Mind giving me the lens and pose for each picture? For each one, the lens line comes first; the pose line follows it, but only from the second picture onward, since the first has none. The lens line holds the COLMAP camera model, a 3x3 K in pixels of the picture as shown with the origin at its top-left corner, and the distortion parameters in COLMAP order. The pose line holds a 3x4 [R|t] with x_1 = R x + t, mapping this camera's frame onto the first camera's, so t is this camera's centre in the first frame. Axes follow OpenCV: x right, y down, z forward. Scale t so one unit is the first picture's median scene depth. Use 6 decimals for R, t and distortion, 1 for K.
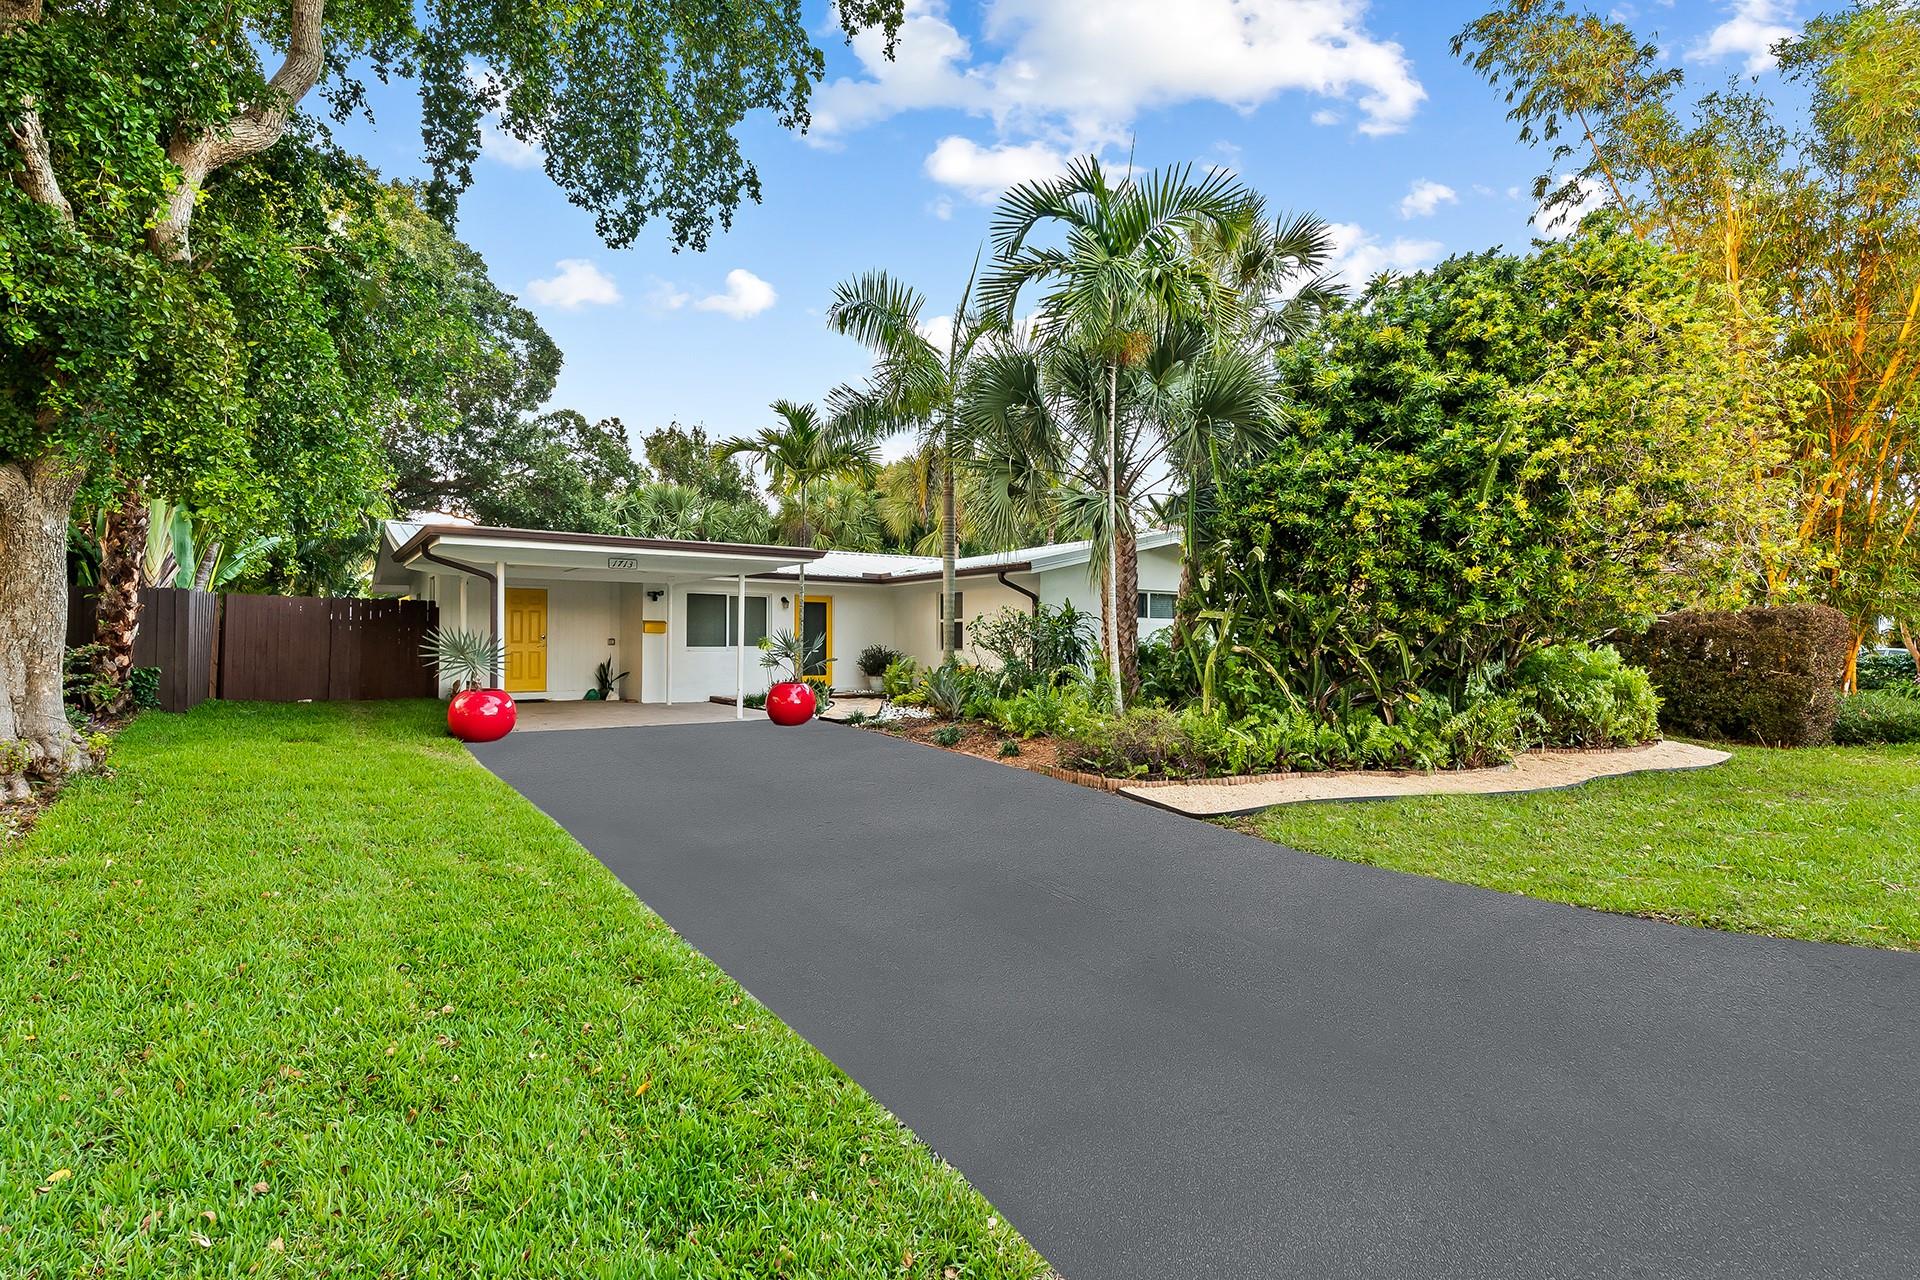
lens RADIAL K [[907.9, 0, 960.0], [0, 907.9, 640.0], [0, 0, 1]] dist [-0.001052, -0.000325]
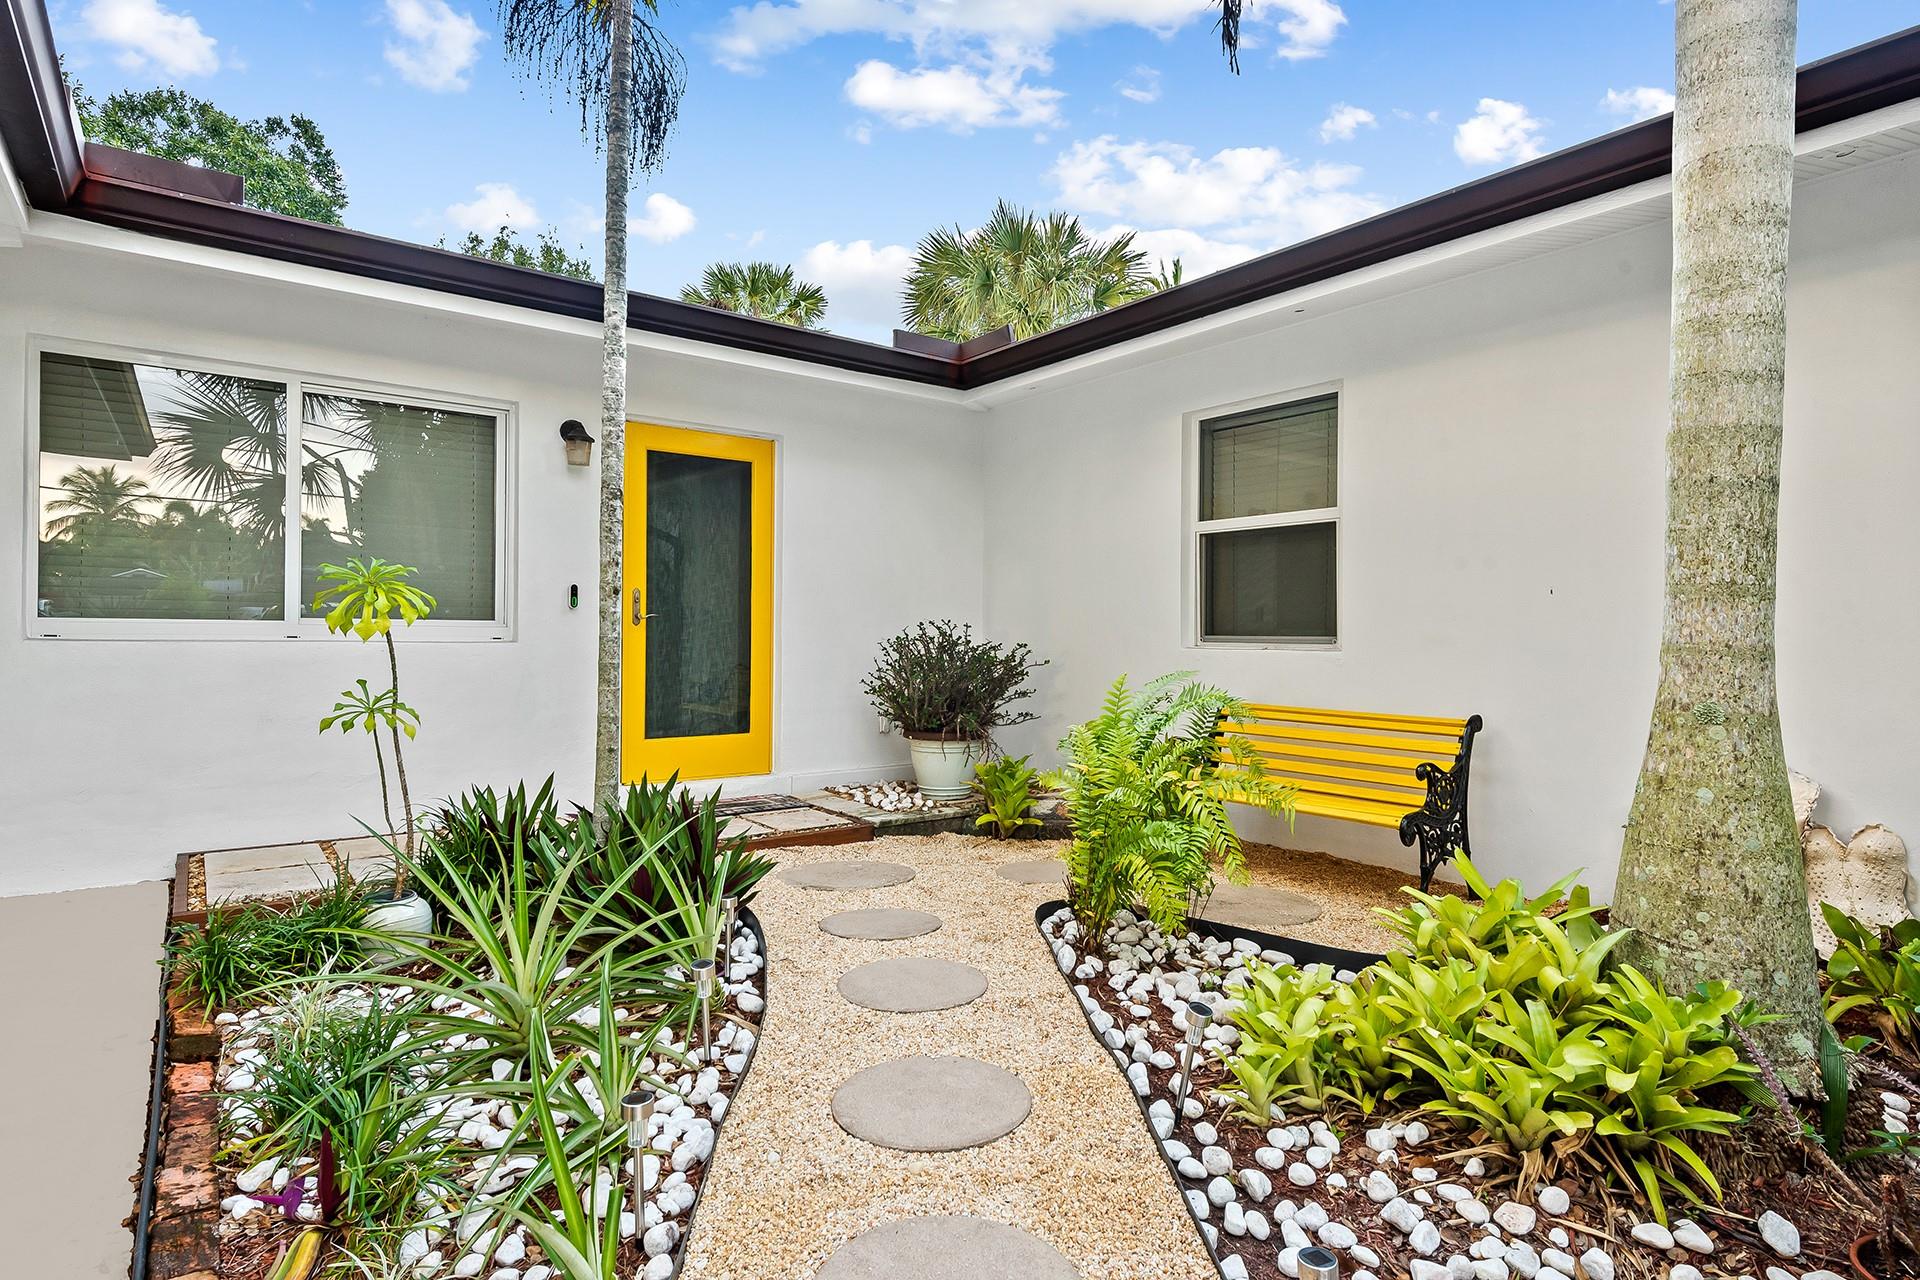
lens RADIAL K [[1018.1, 0, 960.0], [0, 1018.1, 640.0], [0, 0, 1]] dist [-0.000265, -0.000133]
pose [[0.999537, 0.009019, 0.029048, -0.105688], [-0.009380, 0.999880, 0.012312, 0.007938], [-0.028933, -0.012579, 0.999502, 0.783760]]
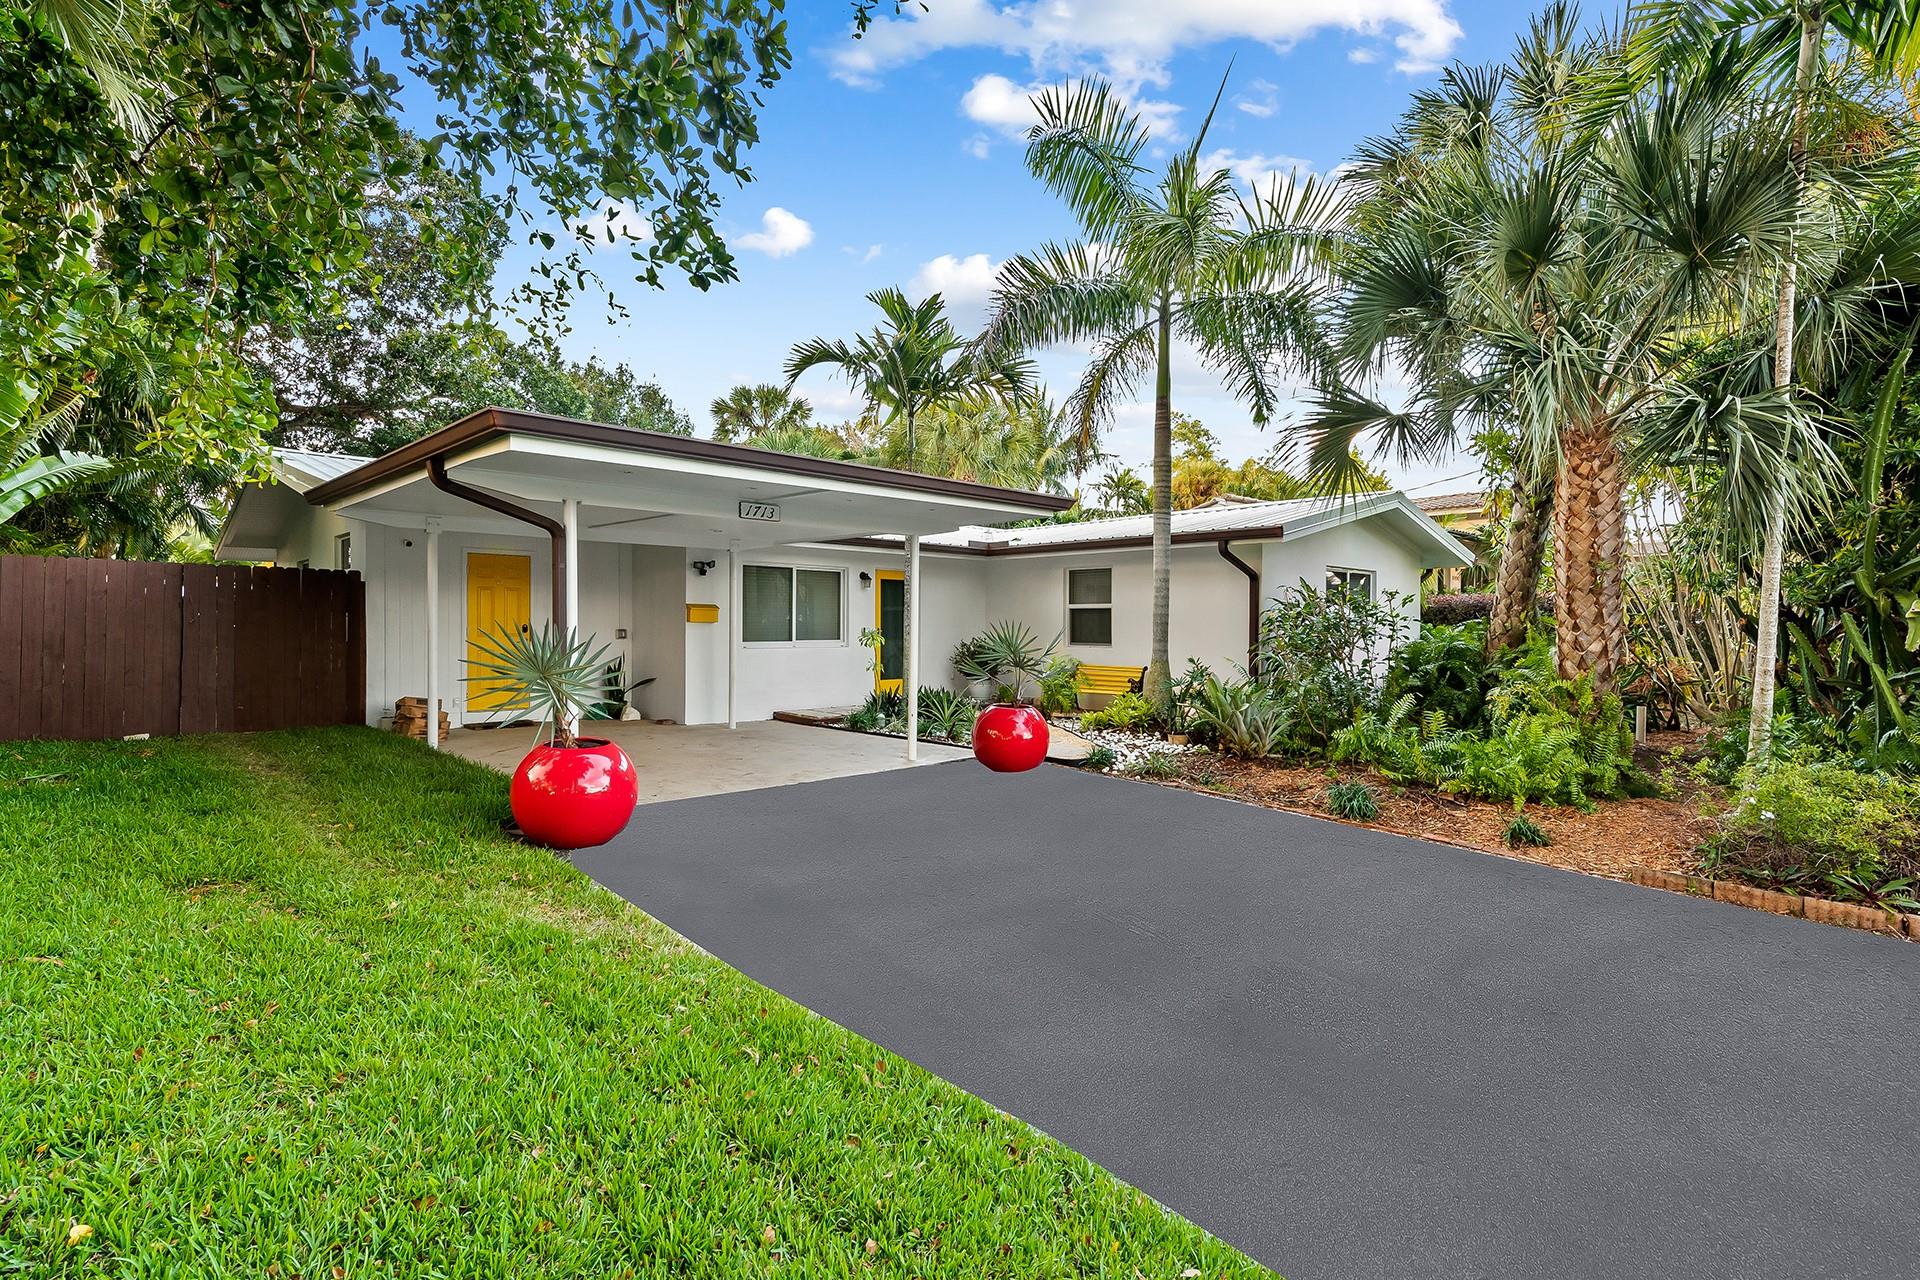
lens RADIAL K [[907.9, 0, 960.0], [0, 907.9, 640.0], [0, 0, 1]] dist [-0.001052, -0.000325]
pose [[0.987363, 0.000099, 0.158474, -0.252465], [-0.003530, 0.999765, 0.021375, -0.009666], [-0.158435, -0.021664, 0.987132, 0.294360]]
